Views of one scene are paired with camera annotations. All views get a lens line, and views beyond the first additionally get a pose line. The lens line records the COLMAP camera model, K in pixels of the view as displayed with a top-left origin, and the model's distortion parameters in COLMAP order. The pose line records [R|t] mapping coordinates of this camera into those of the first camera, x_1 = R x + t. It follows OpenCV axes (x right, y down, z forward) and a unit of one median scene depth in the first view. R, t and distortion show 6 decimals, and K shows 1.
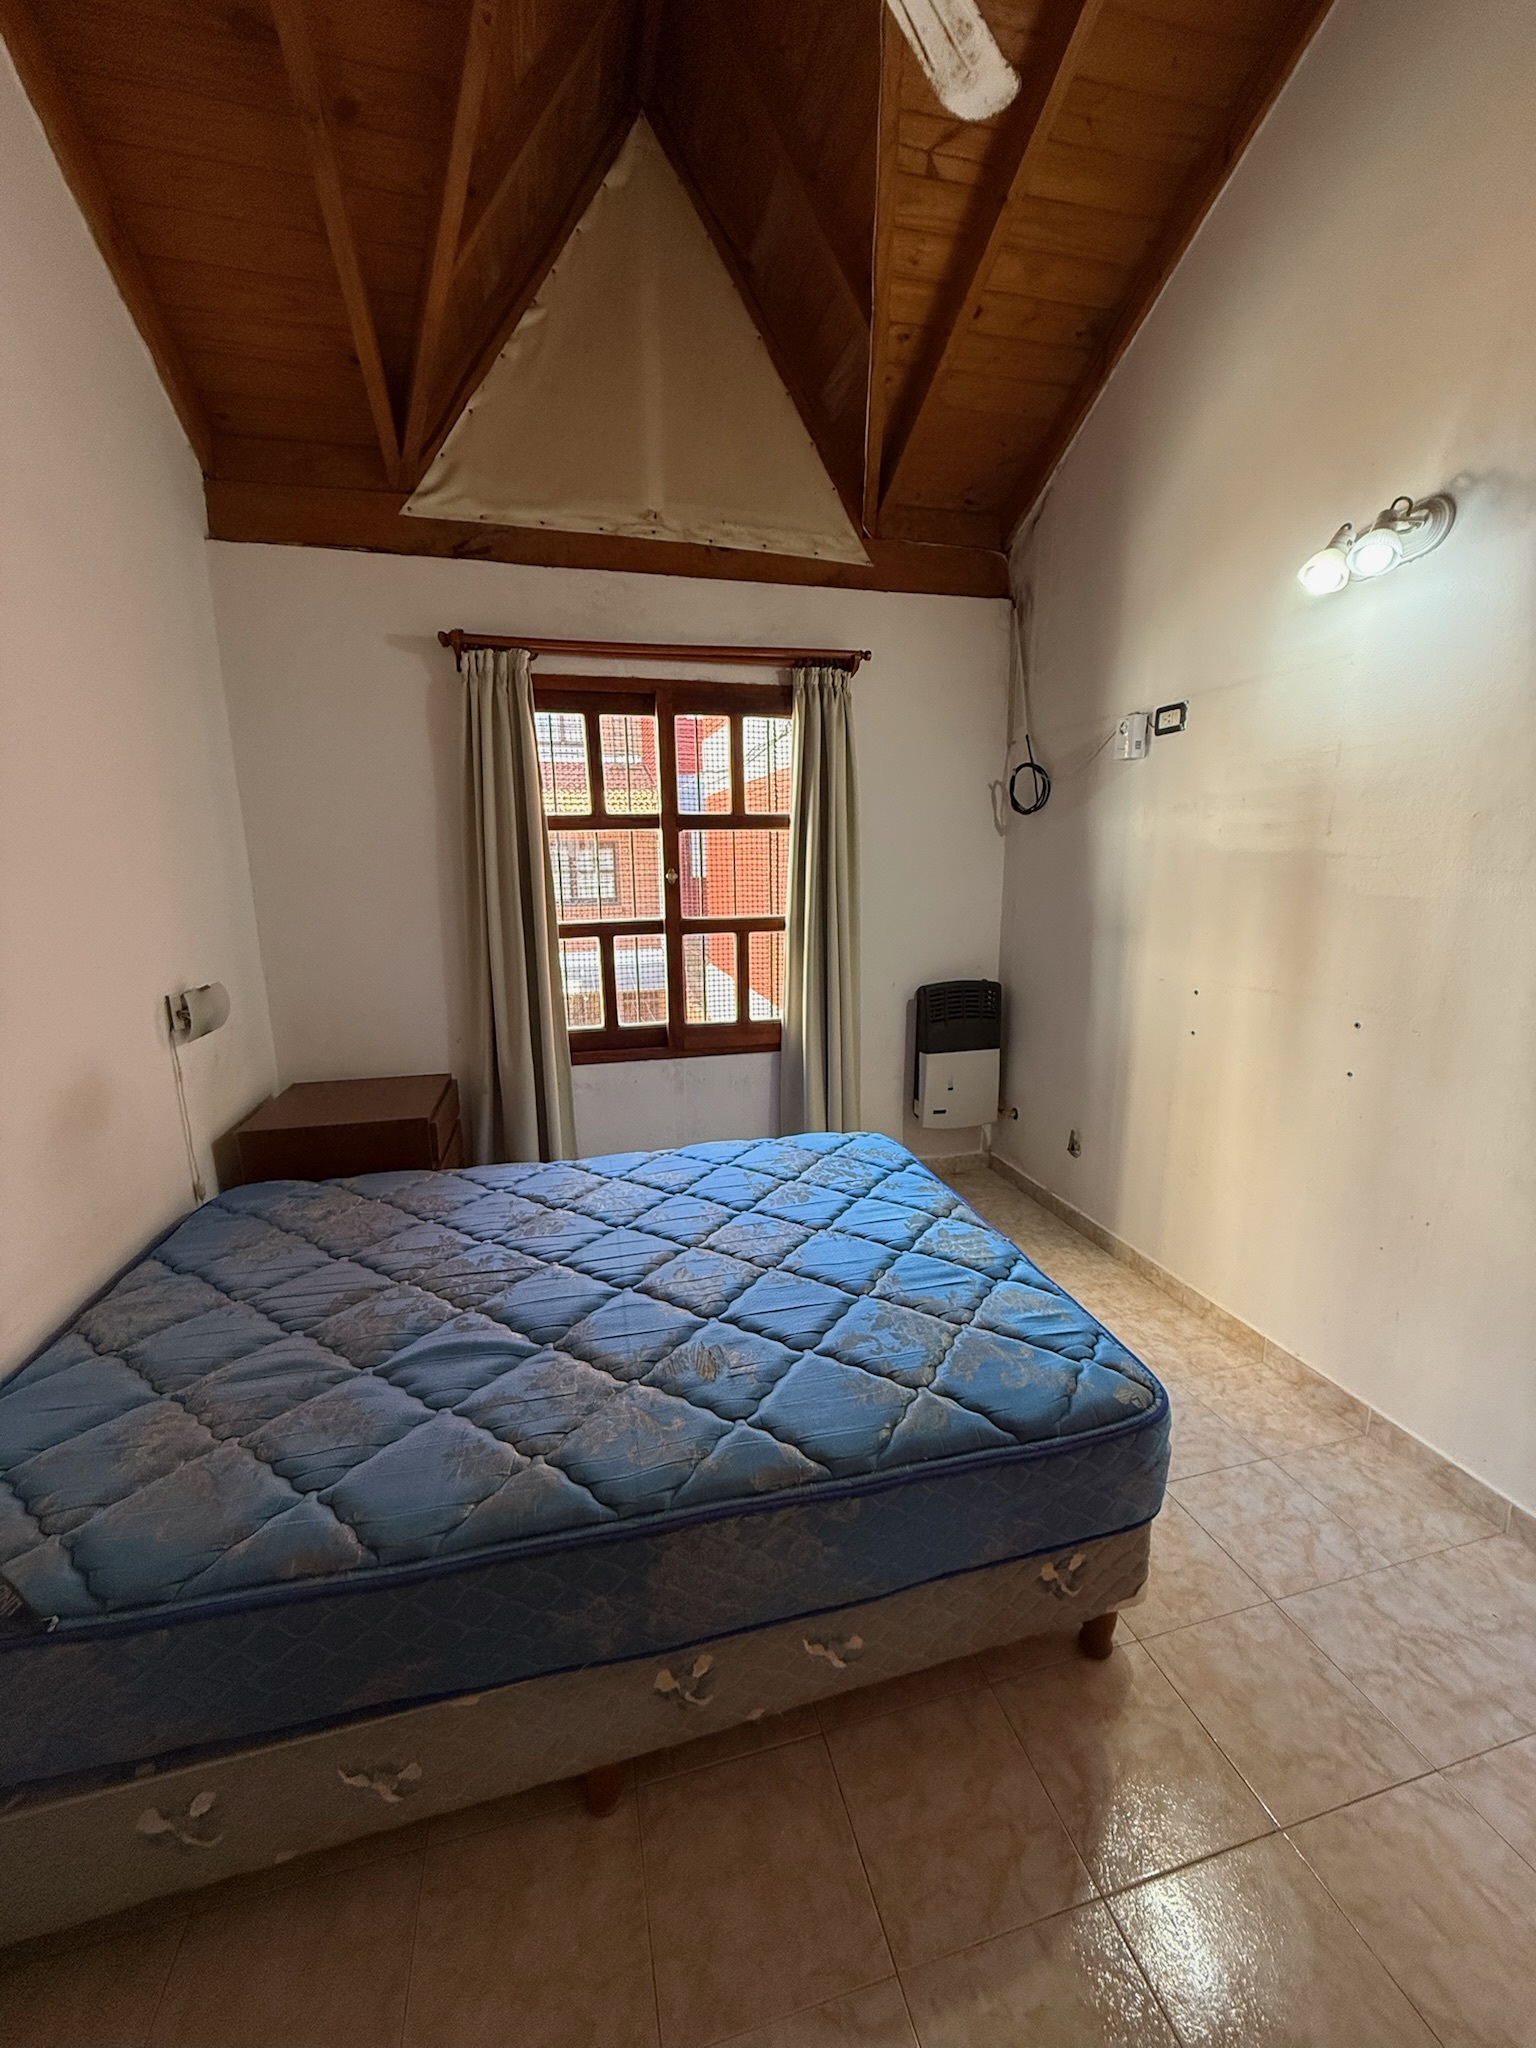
lens RADIAL K [[806.7, 0, 766.2], [0, 806.7, 1021.1], [0, 0, 1]] dist [0.000146, 0.000120]
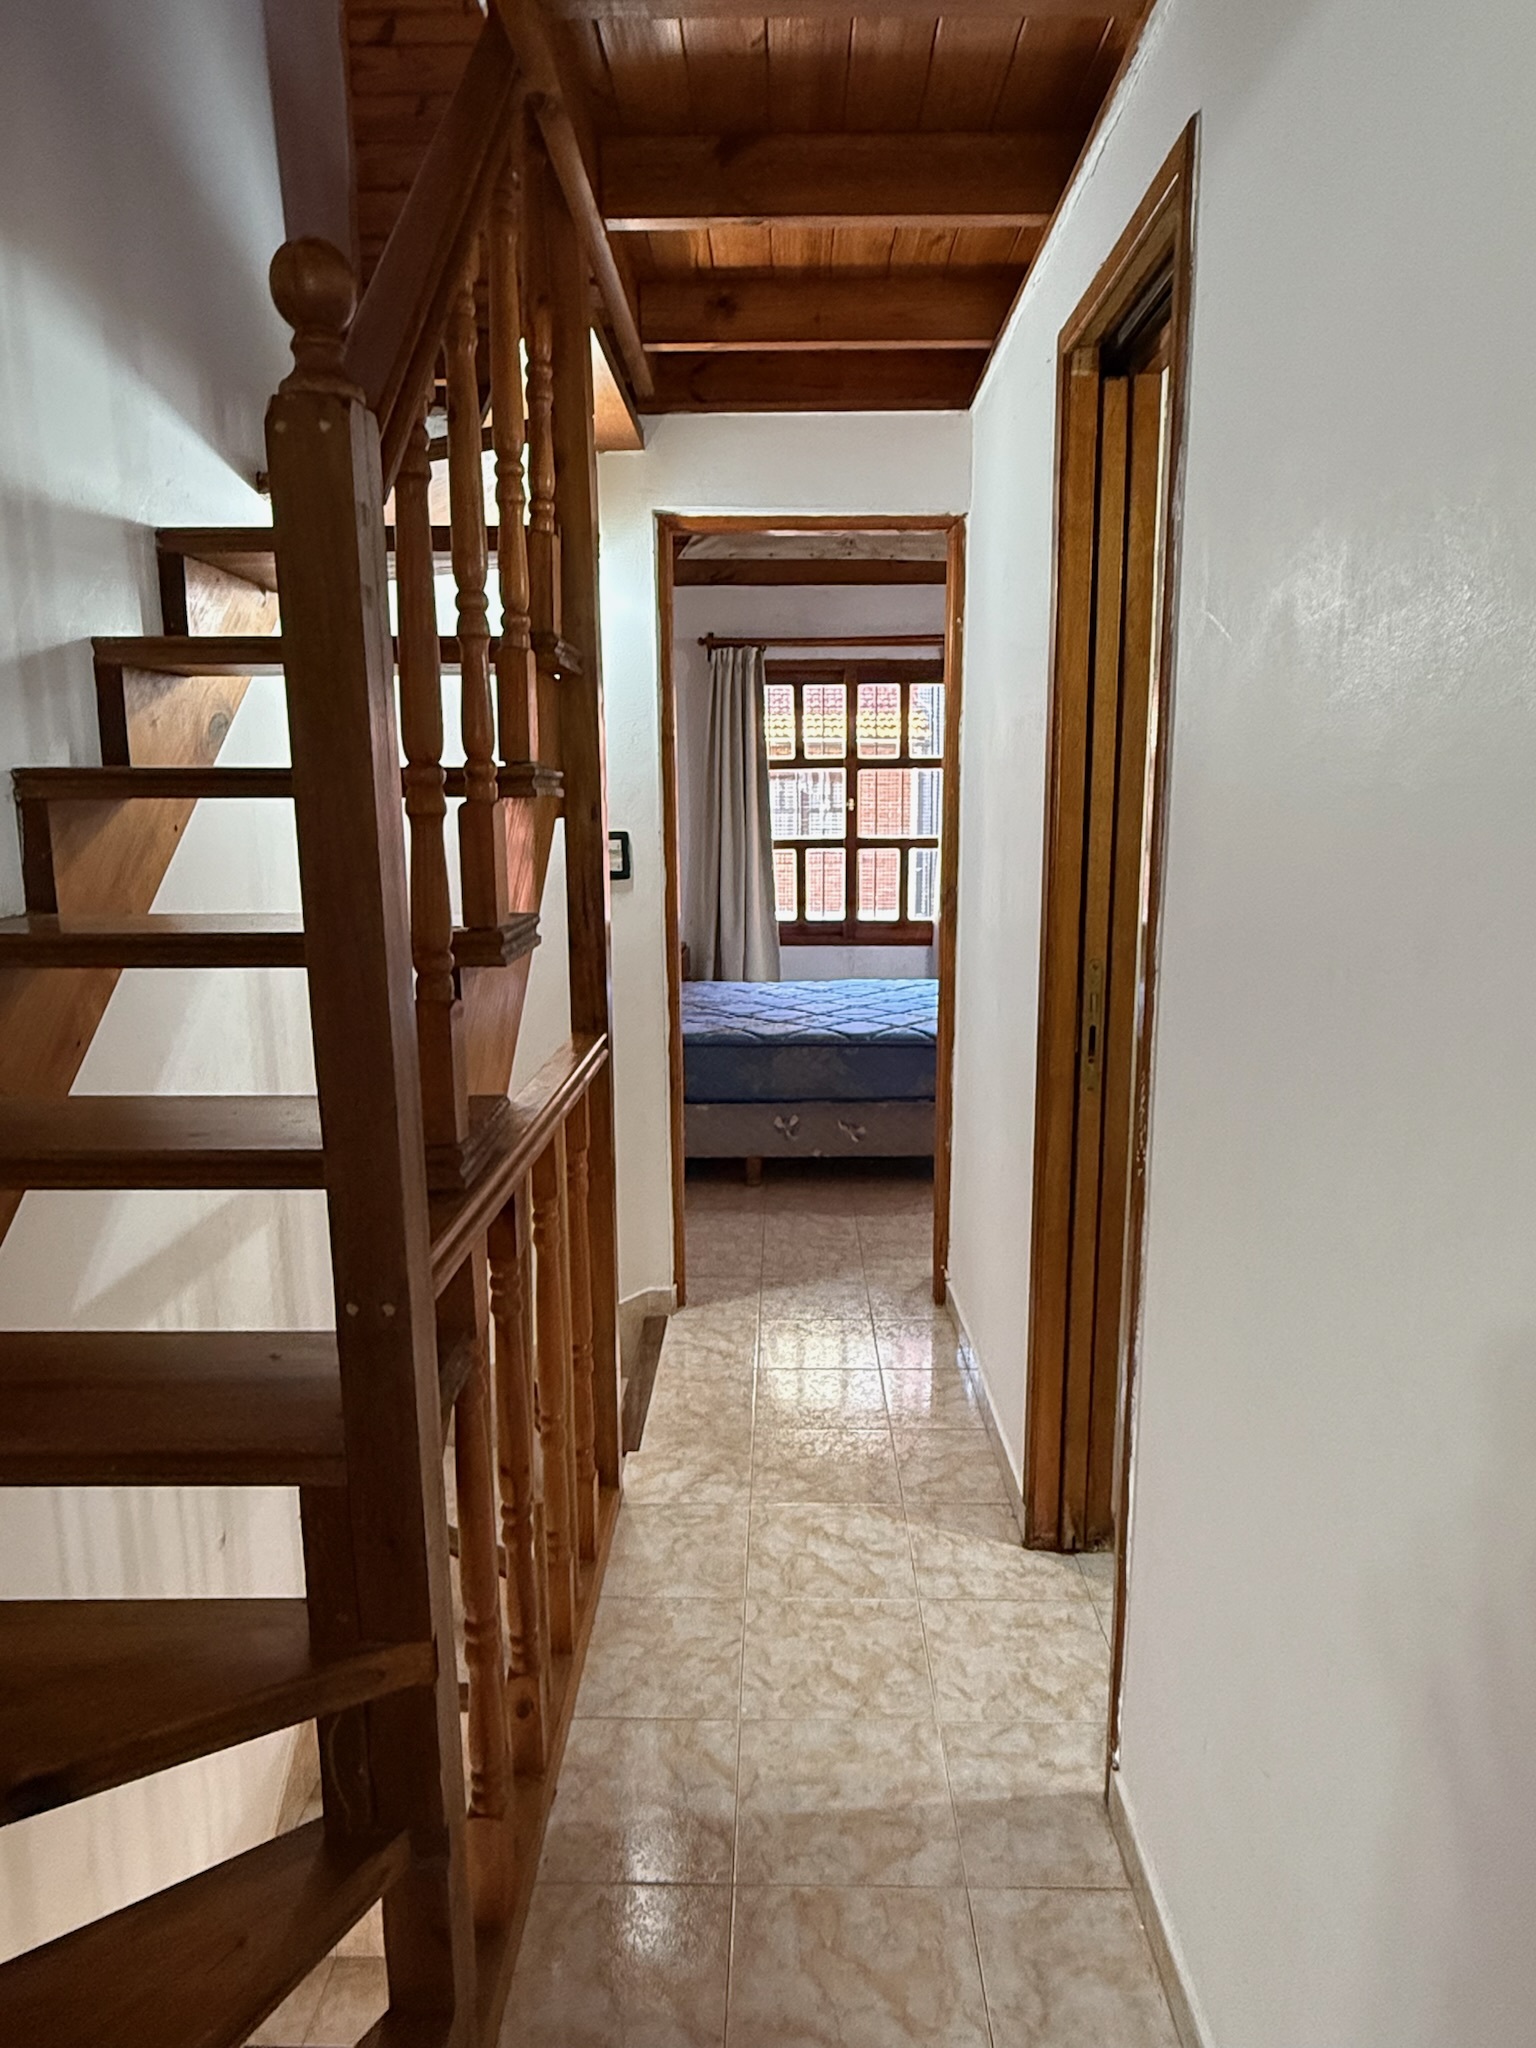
lens RADIAL K [[1279.7, 0, 769.6], [0, 1279.7, 1027.2], [0, 0, 1]] dist [0.001714, -0.001766]
pose [[0.963787, 0.053887, -0.261172, 0.359852], [-0.059544, 0.998130, -0.013790, 0.248518], [0.259941, 0.028842, 0.965194, -1.173875]]
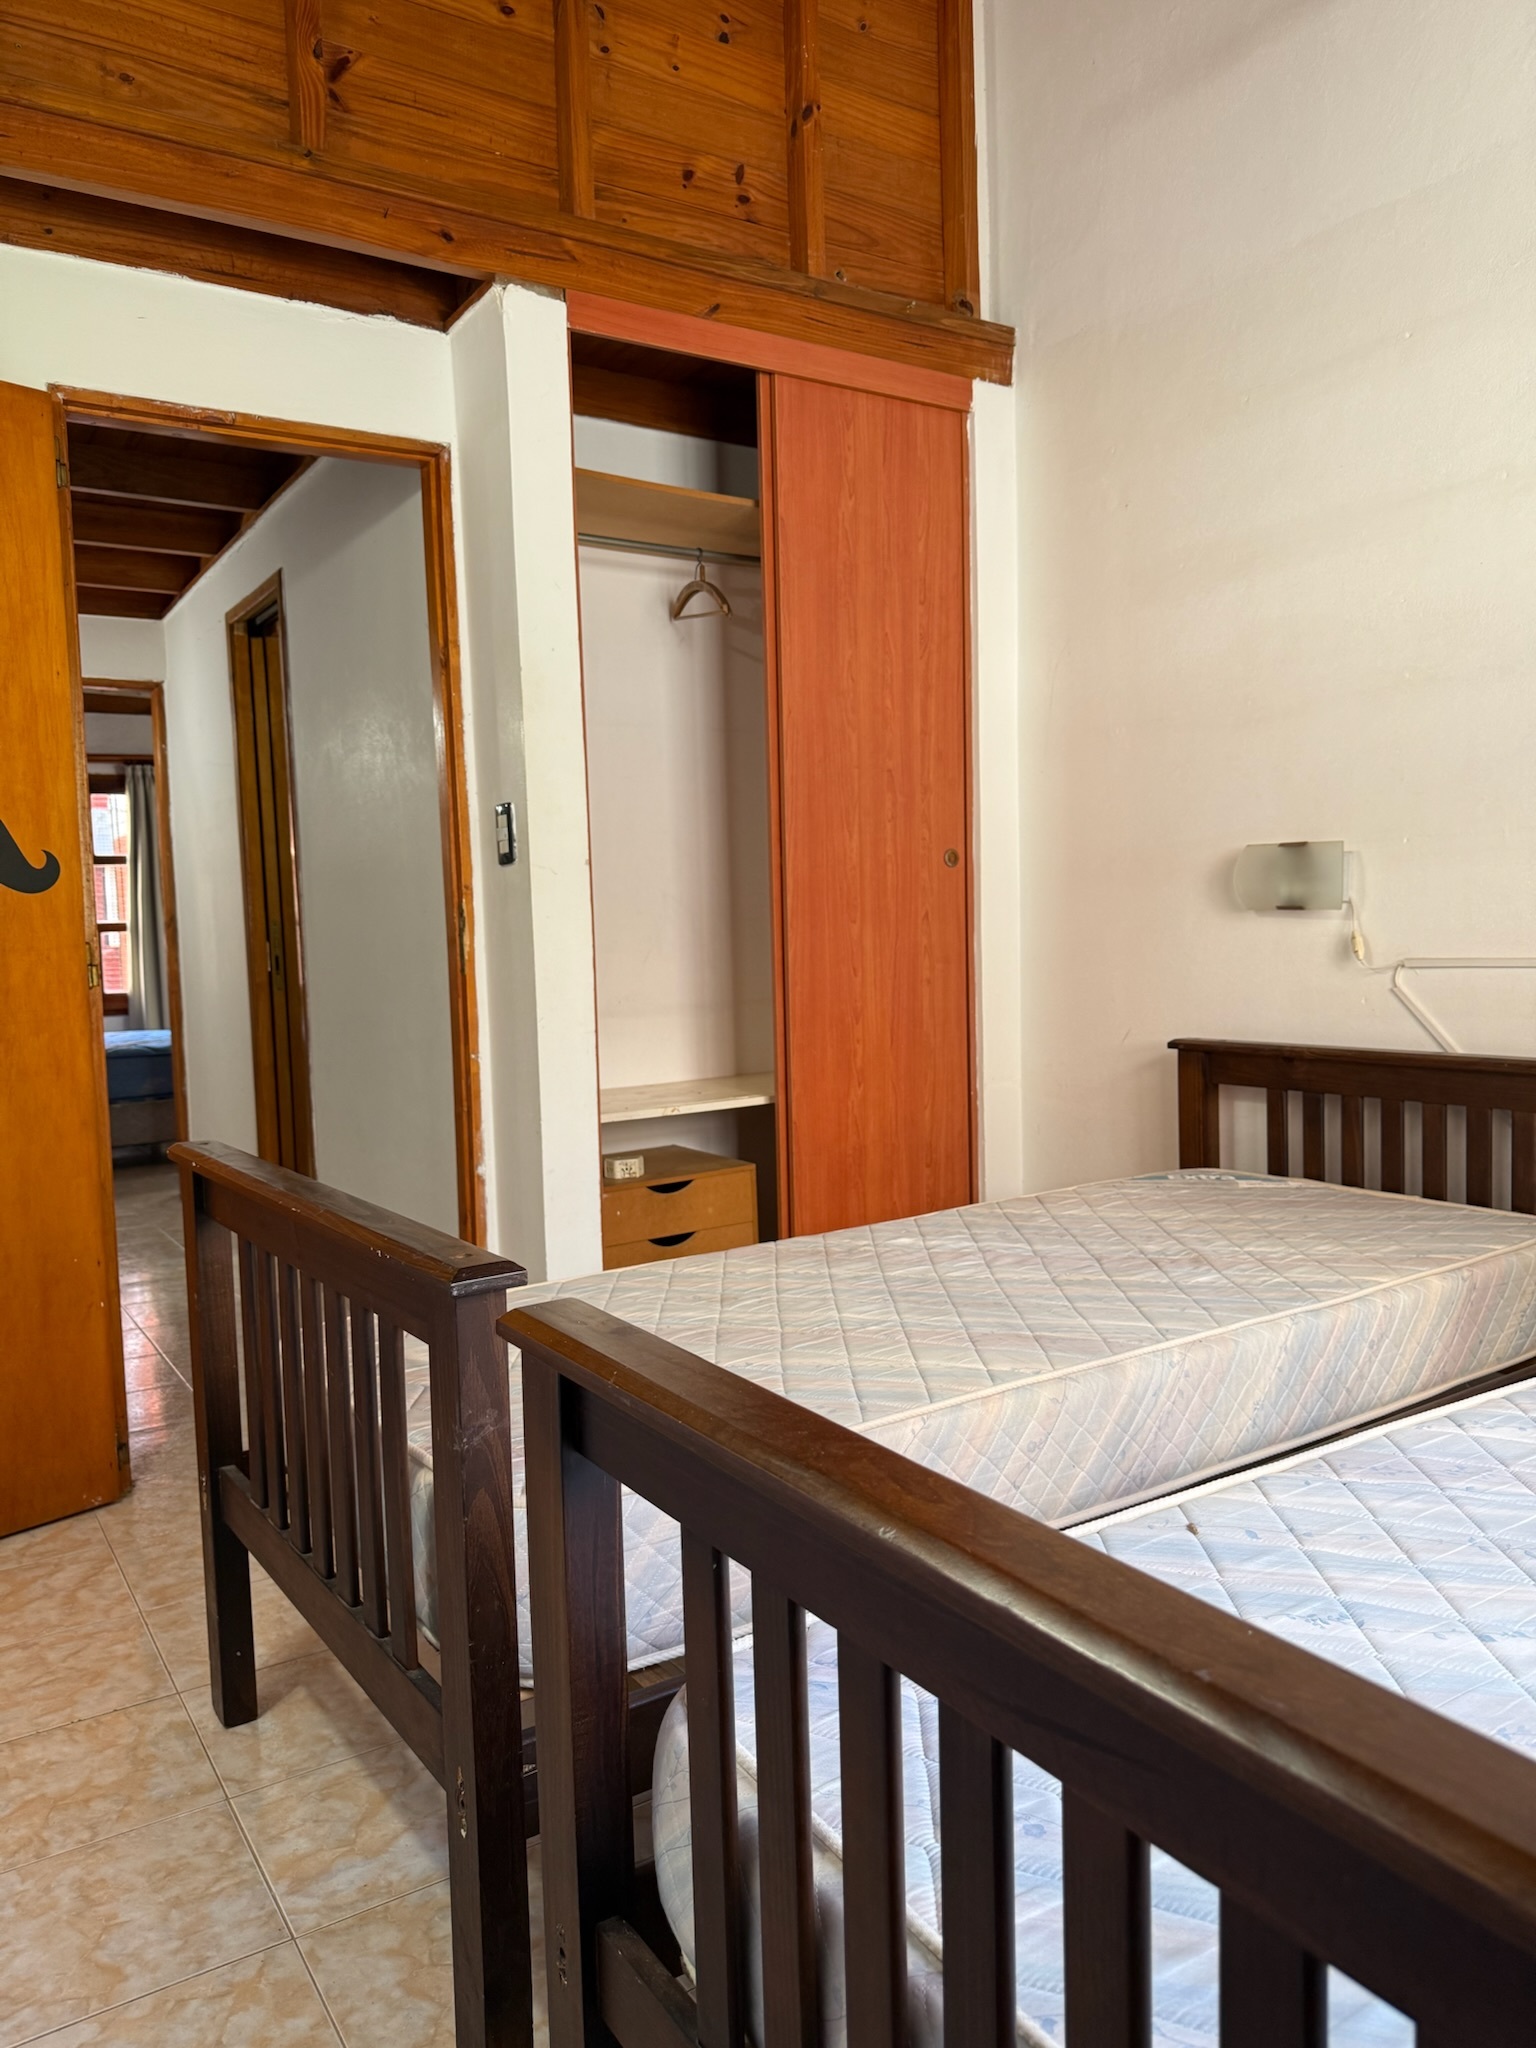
lens RADIAL K [[1424.6, 0, 776.4], [0, 1424.6, 1016.4], [0, 0, 1]] dist [0.055560, -0.076265]
pose [[0.948065, -0.037842, 0.315818, 0.368923], [0.083179, 0.987842, -0.131333, 0.573866], [-0.307008, 0.150782, 0.939686, -2.147337]]
